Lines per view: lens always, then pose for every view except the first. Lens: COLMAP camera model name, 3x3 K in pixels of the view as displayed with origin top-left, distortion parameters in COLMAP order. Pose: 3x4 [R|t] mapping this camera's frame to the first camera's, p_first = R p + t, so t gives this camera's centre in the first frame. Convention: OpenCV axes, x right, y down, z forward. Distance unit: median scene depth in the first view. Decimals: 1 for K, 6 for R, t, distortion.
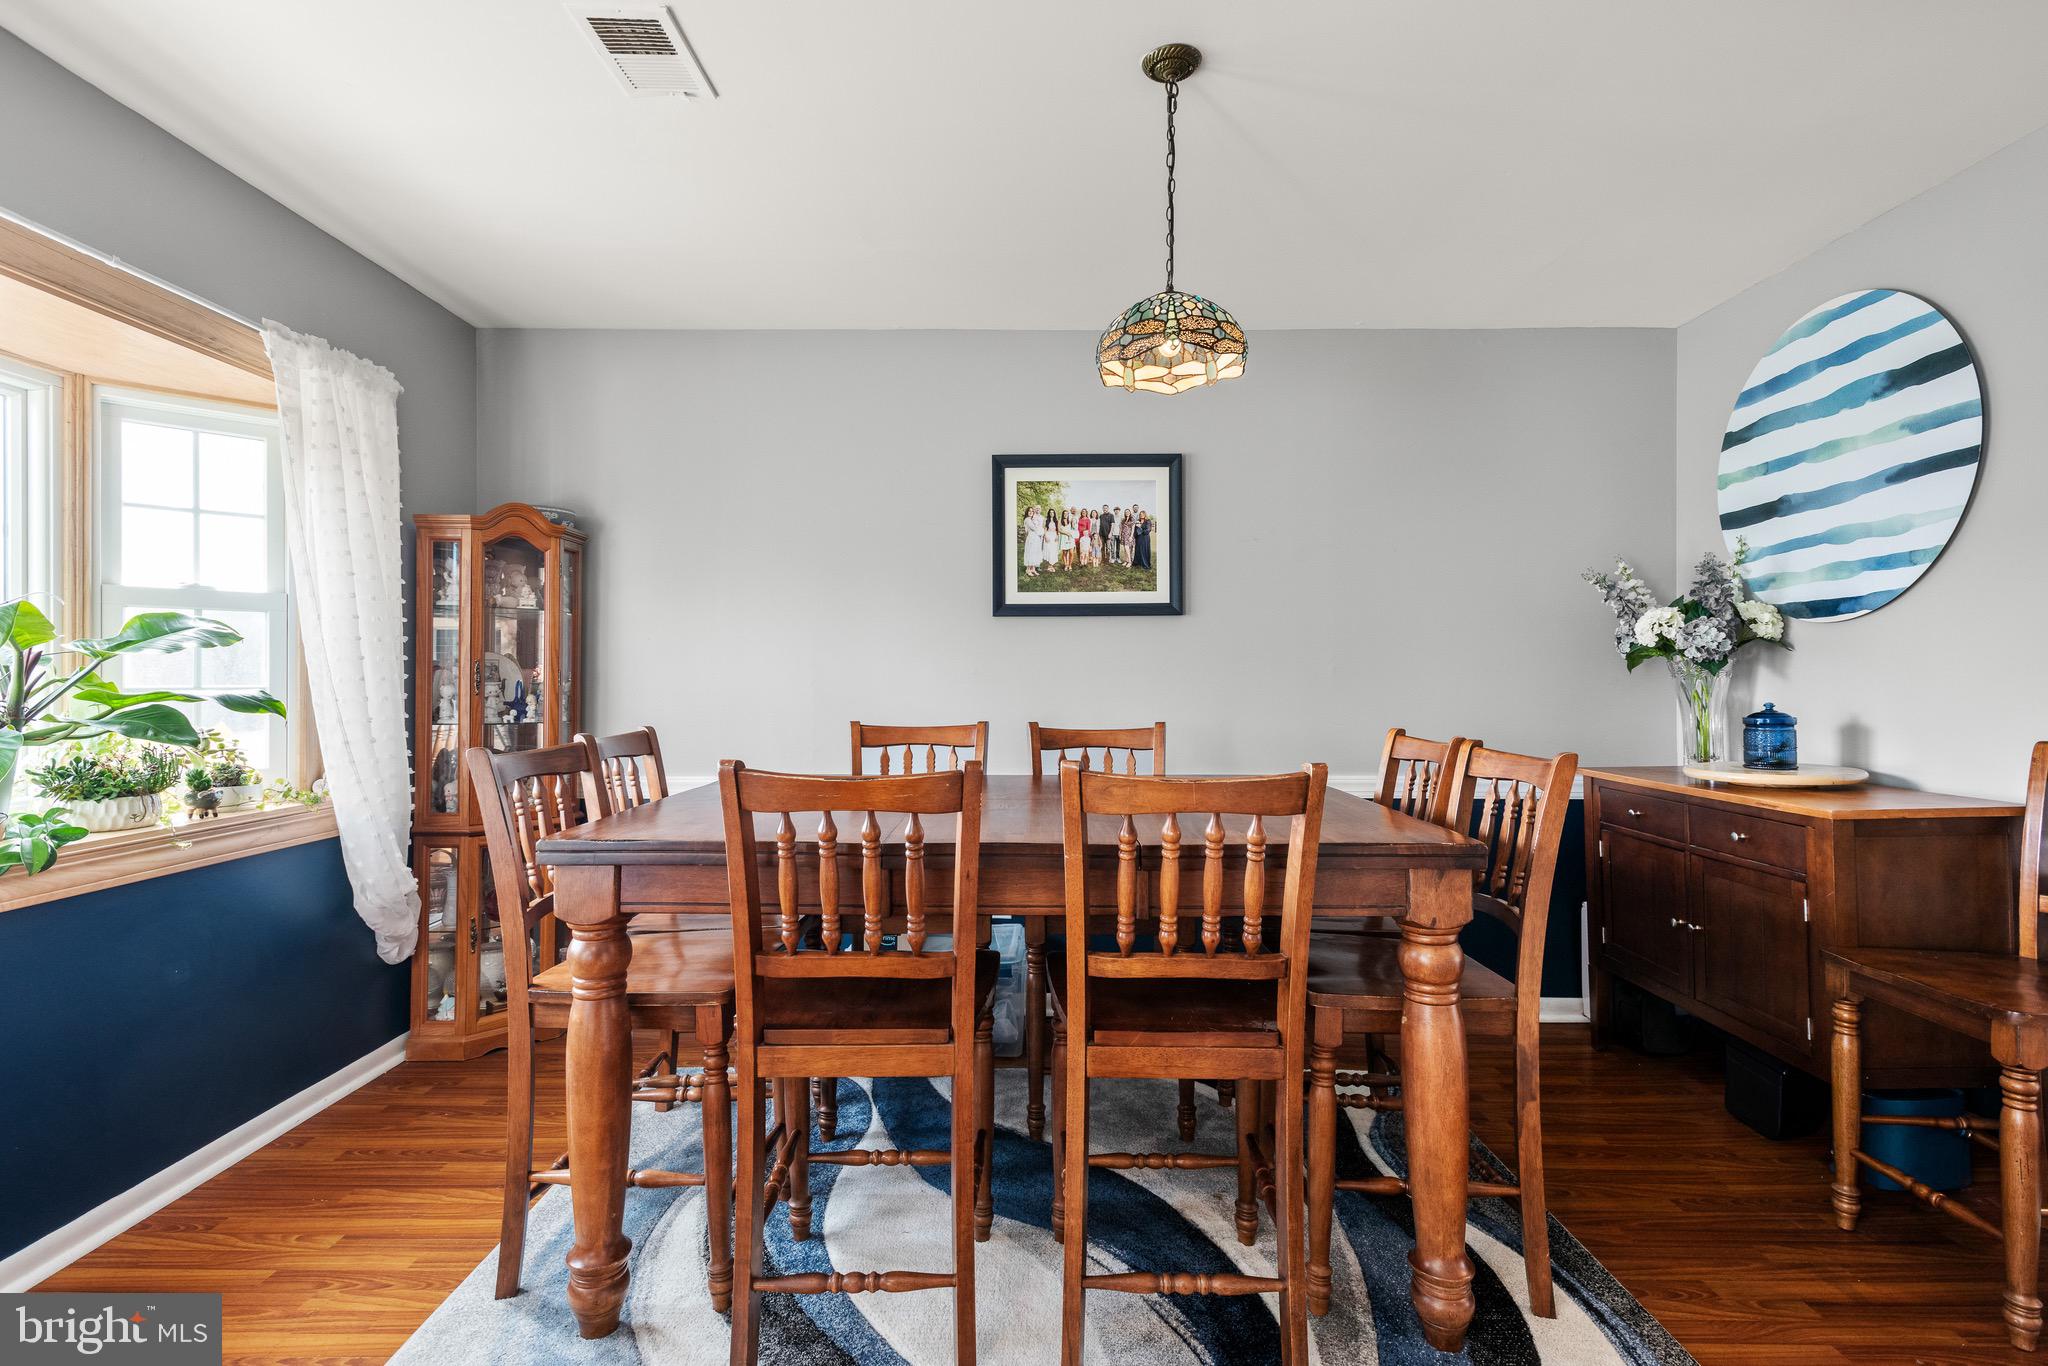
lens RADIAL K [[985.6, 0, 1021.9], [0, 985.6, 673.0], [0, 0, 1]] dist [0.019619, -0.000481]
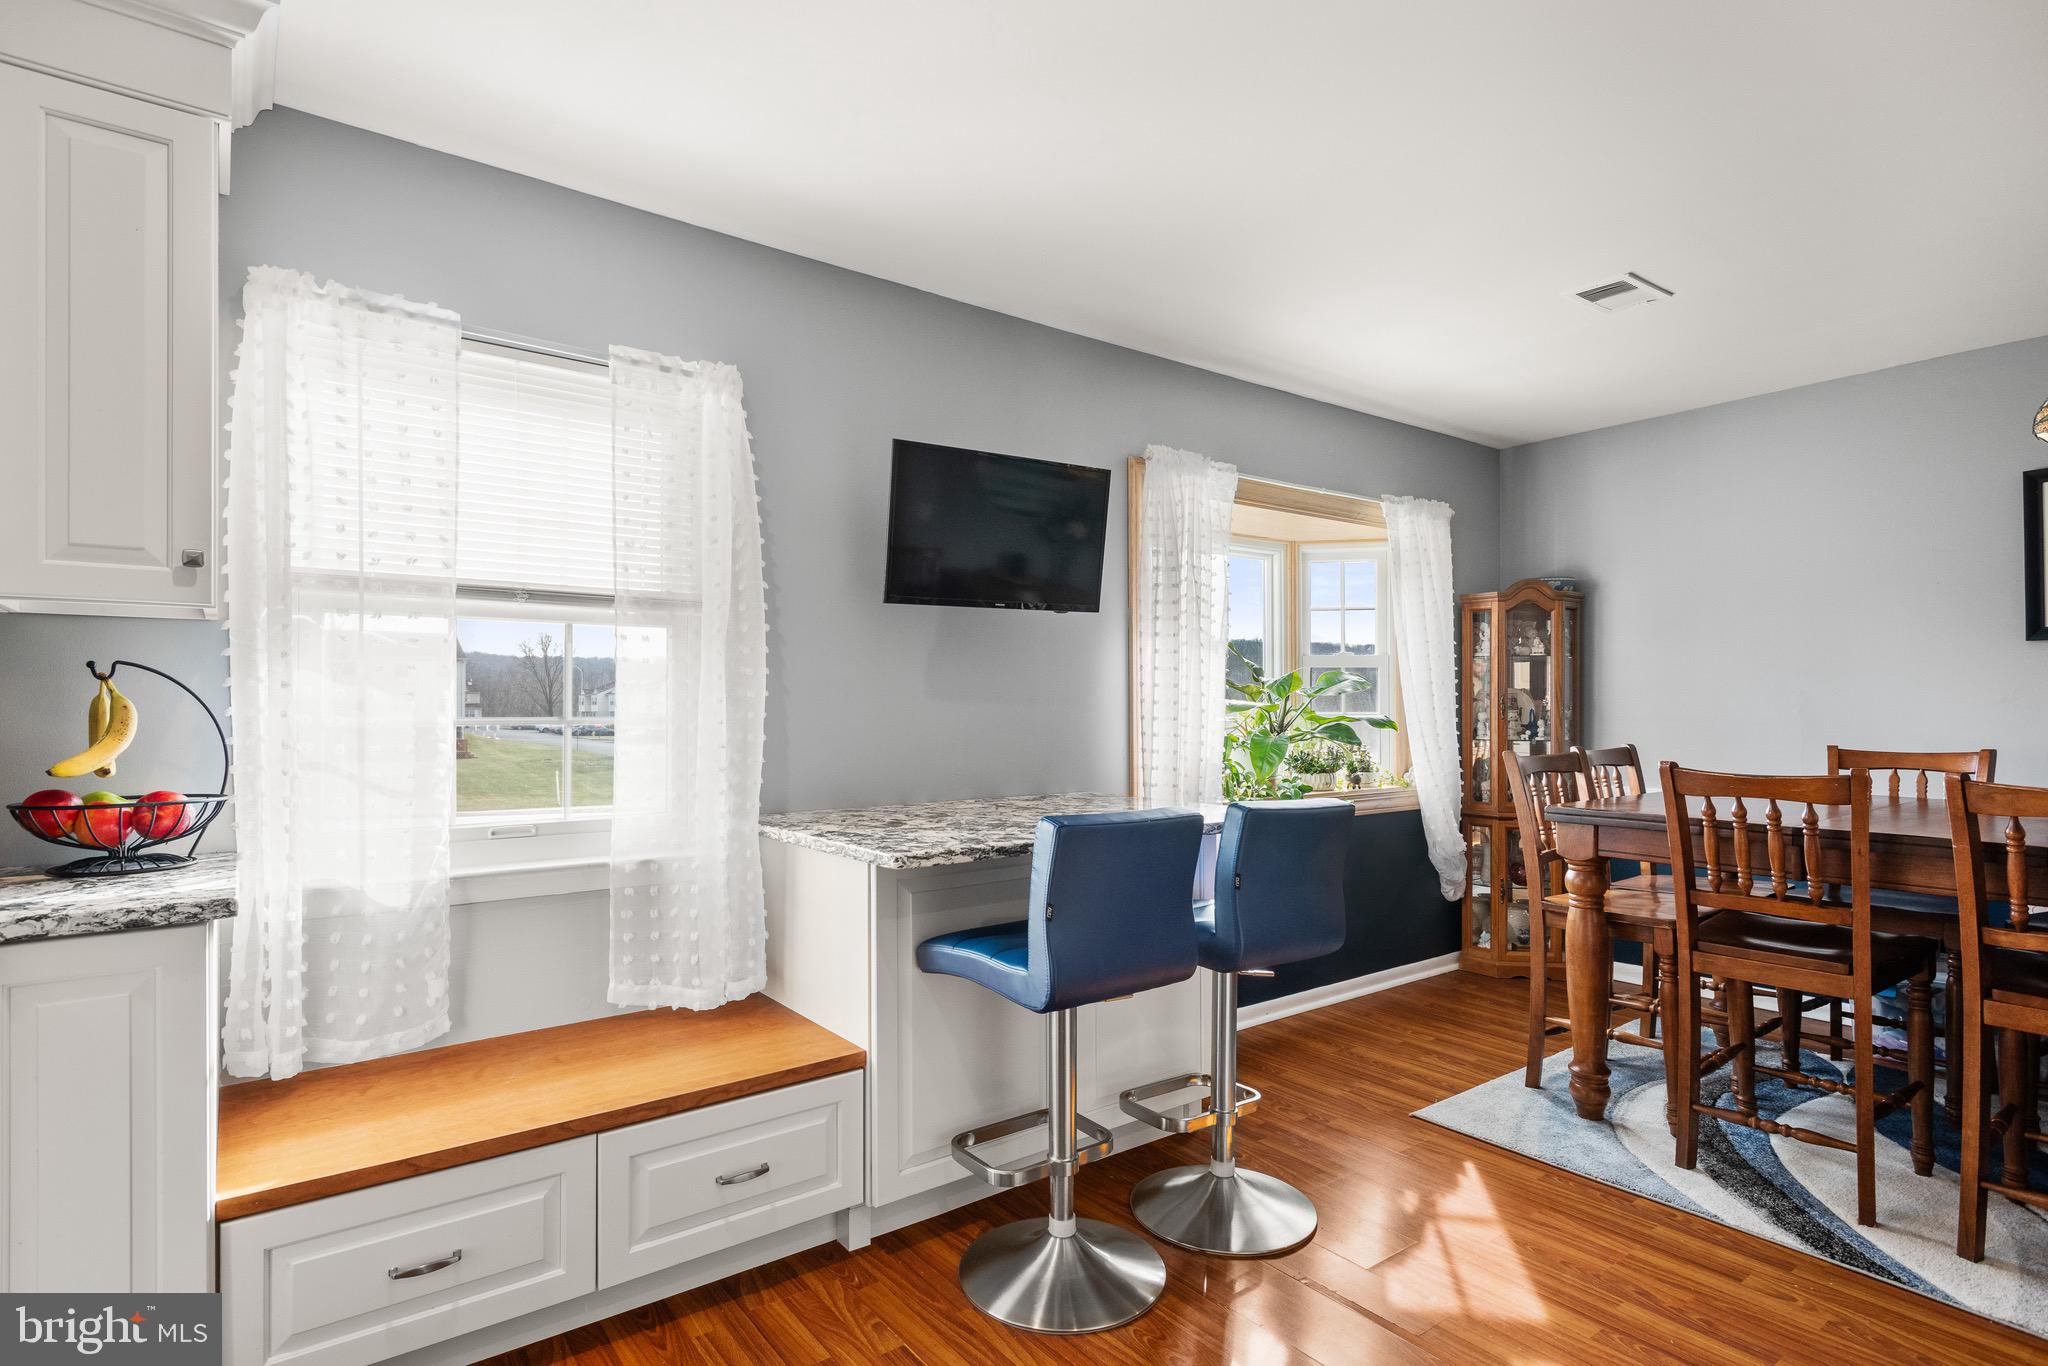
lens RADIAL K [[1026.0, 0, 1023.9], [0, 1026.0, 699.1], [0, 0, 1]] dist [0.002945, -0.000736]
pose [[0.600162, -0.007464, -0.799844, 0.215890], [0.008403, 0.999960, -0.003026, -0.008139], [0.799835, -0.004905, 0.600201, -0.434219]]
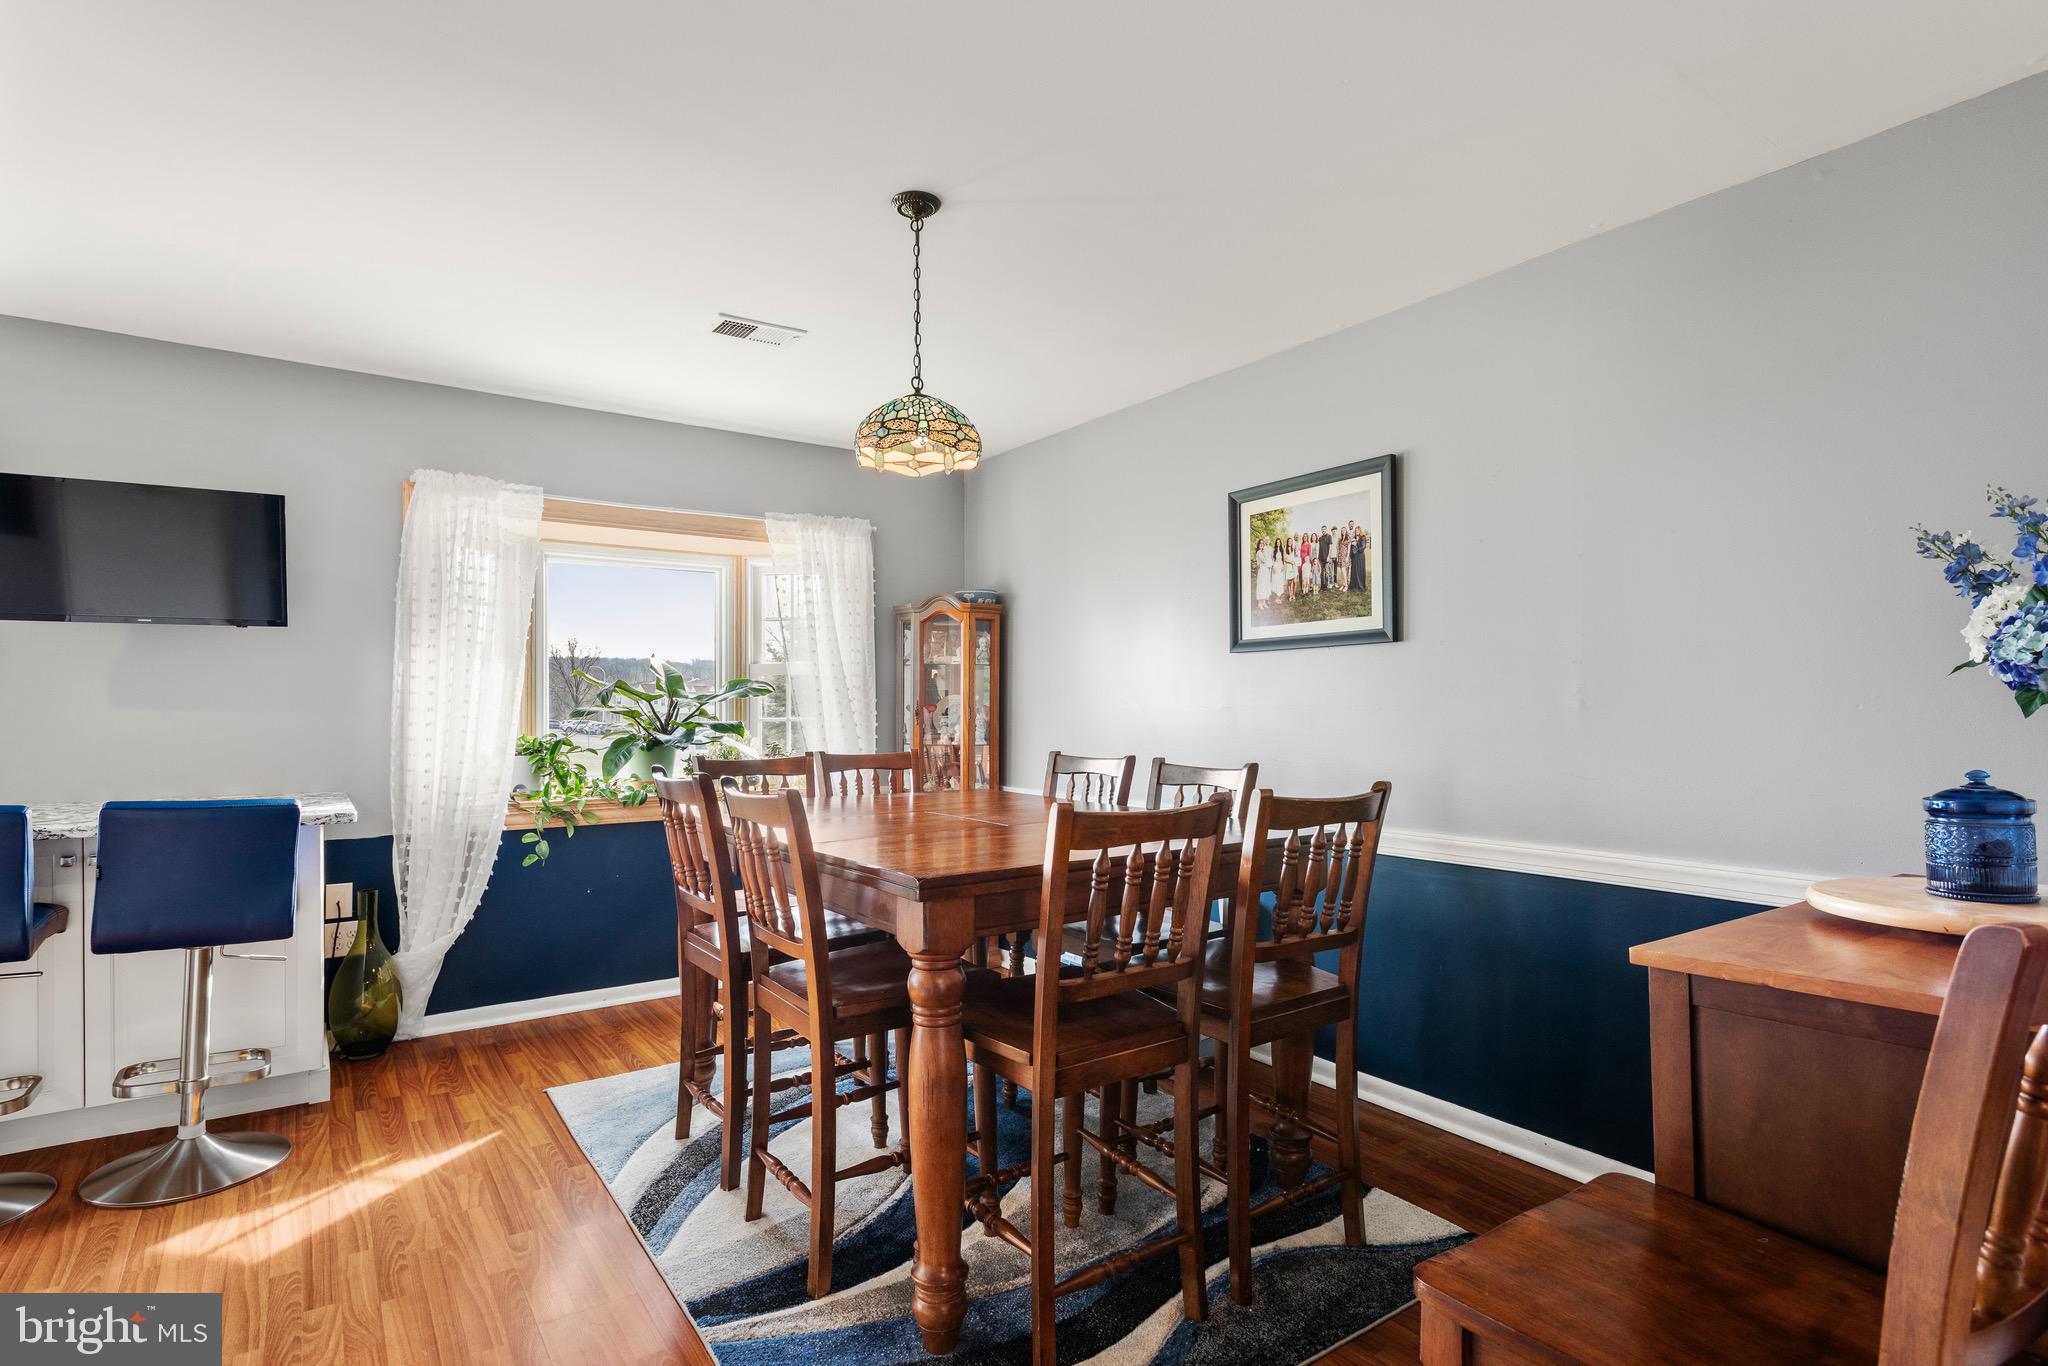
lens RADIAL K [[1023.5, 0, 1025.8], [0, 1023.5, 666.7], [0, 0, 1]] dist [0.000636, -0.000290]
pose [[0.586443, -0.032363, -0.809344, 0.847194], [0.003087, 0.999284, -0.037722, -0.005289], [0.809985, 0.019623, 0.586122, 0.267957]]
